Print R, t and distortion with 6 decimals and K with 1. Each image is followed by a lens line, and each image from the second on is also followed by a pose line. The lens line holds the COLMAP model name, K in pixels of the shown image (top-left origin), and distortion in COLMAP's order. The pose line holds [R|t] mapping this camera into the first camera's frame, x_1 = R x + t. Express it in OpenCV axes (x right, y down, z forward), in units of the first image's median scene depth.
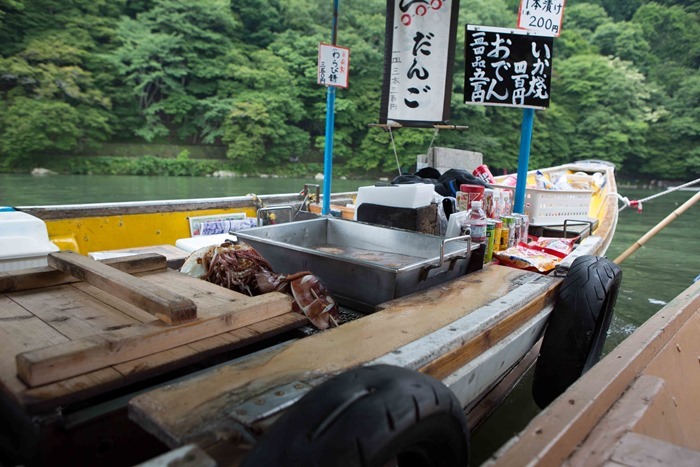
lens RADIAL K [[519.8, 0, 349.0], [0, 519.8, 271.3], [0, 0, 1]] dist [-0.114652, 0.134354]
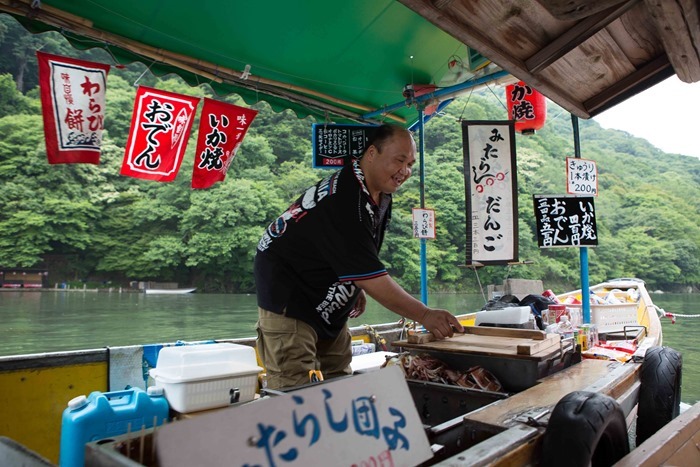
lens RADIAL K [[519.8, 0, 349.0], [0, 519.8, 271.3], [0, 0, 1]] dist [-0.114652, 0.134354]
pose [[0.997485, -0.062870, -0.032725, -0.237235], [0.052649, 0.966358, -0.251756, 0.055189], [0.047452, 0.249400, 0.967237, -0.340675]]
